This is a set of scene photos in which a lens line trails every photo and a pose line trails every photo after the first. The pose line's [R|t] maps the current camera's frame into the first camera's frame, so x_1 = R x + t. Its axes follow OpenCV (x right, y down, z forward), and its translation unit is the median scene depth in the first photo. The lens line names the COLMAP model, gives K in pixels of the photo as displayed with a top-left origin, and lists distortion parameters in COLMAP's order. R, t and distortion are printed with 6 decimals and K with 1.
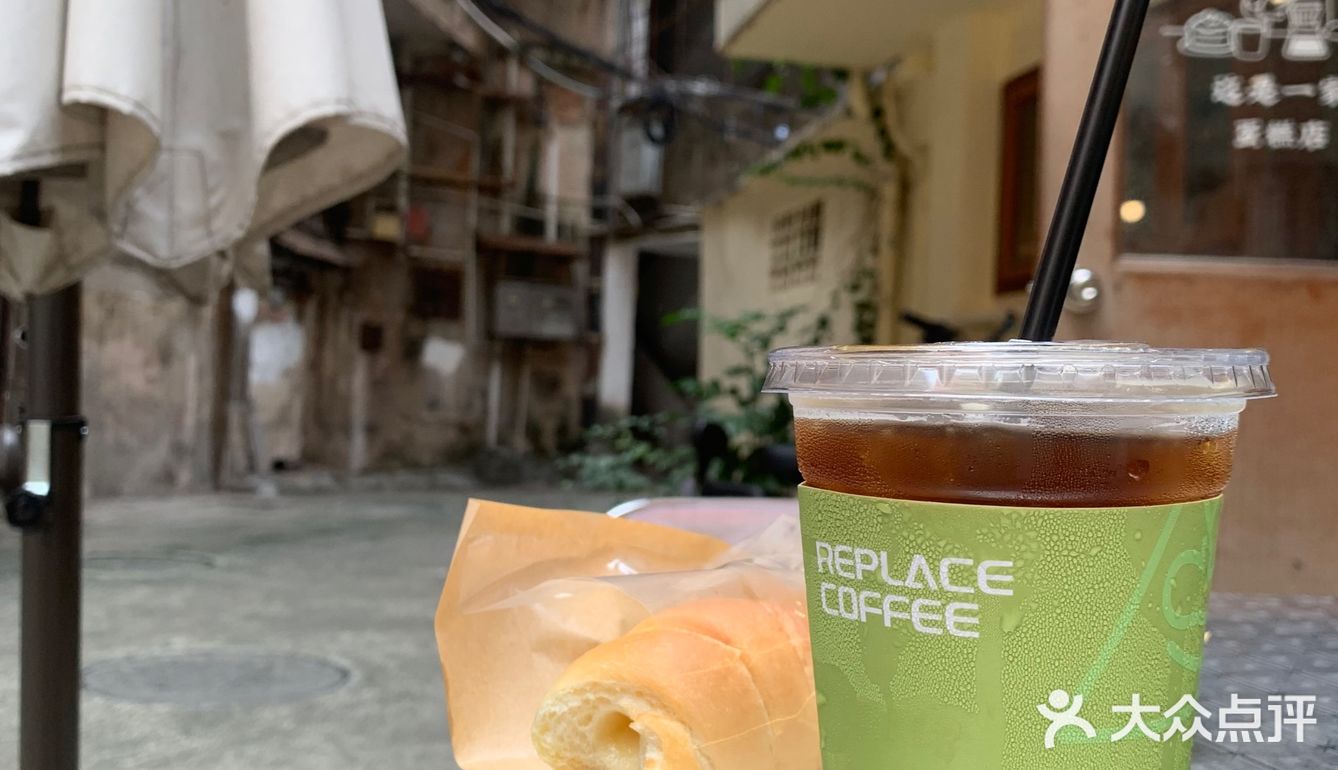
lens RADIAL K [[1384.4, 0, 675.4], [0, 1384.4, 386.9], [0, 0, 1]] dist [0.033404, 0.000000]
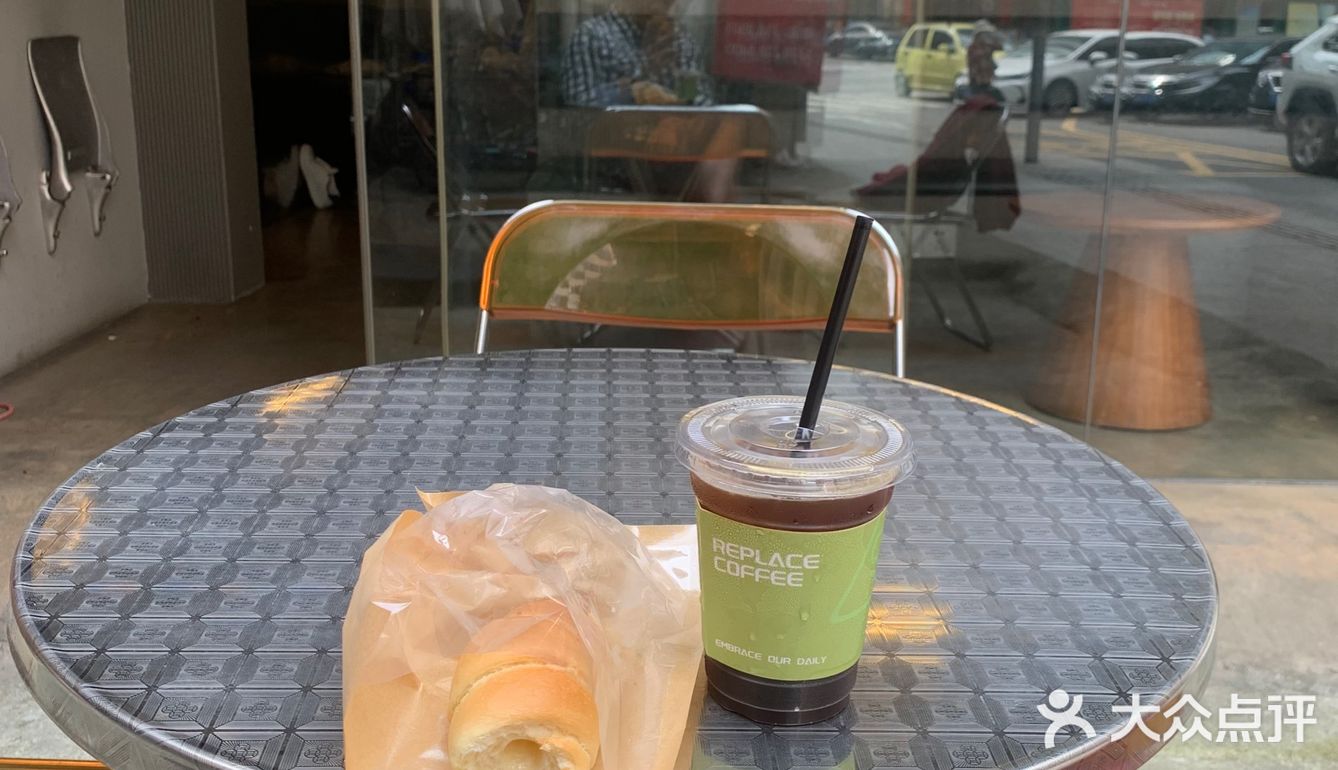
lens RADIAL K [[1384.4, 0, 674.6], [0, 1384.4, 381.5], [0, 0, 1]] dist [0.033404, 0.000000]
pose [[0.913276, -0.090297, 0.397207, -0.346507], [-0.022162, 0.962662, 0.269797, -0.308397], [-0.406738, -0.255202, 0.877175, -0.327728]]
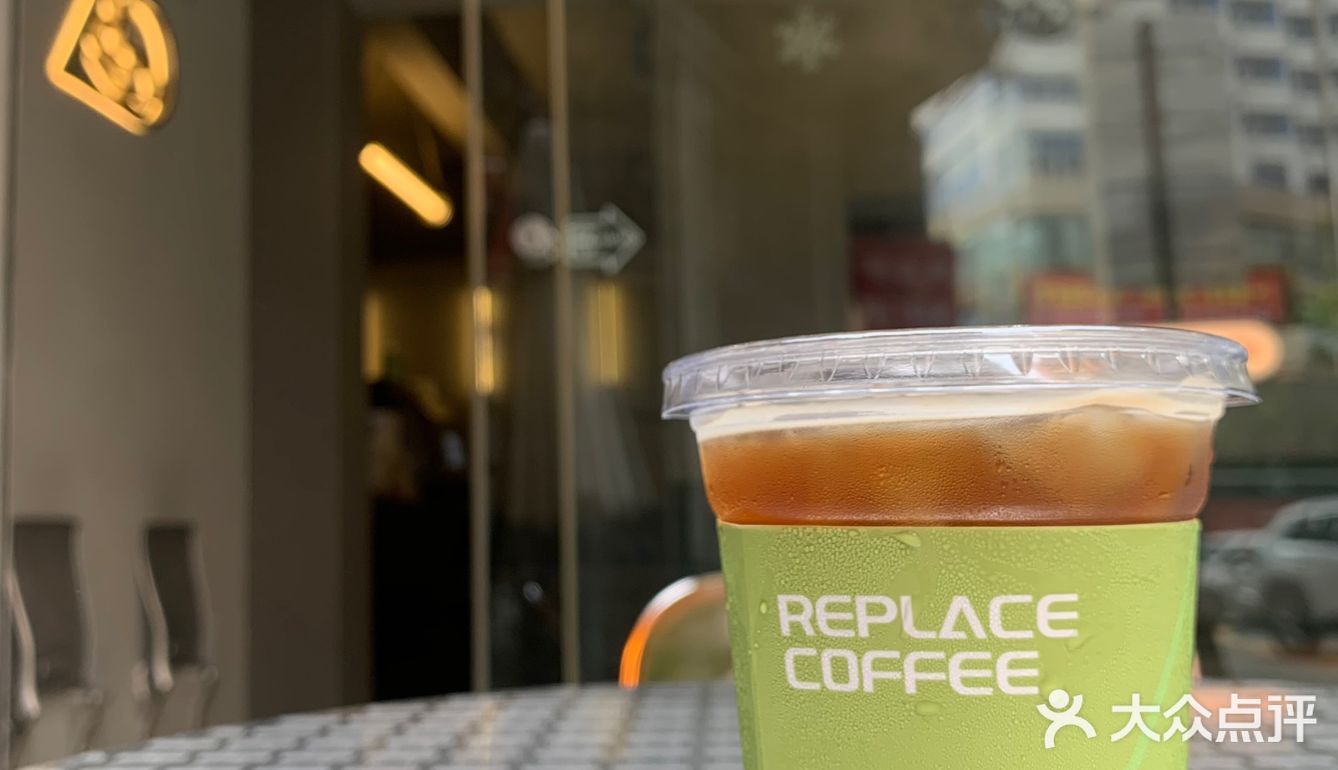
lens RADIAL K [[1384.4, 0, 656.4], [0, 1384.4, 346.1], [0, 0, 1]] dist [0.033404, 0.000000]
pose [[0.893919, 0.024810, 0.447542, -0.146938], [0.029680, 0.992999, -0.114330, 0.028088], [-0.447245, 0.115485, 0.886925, 0.153814]]
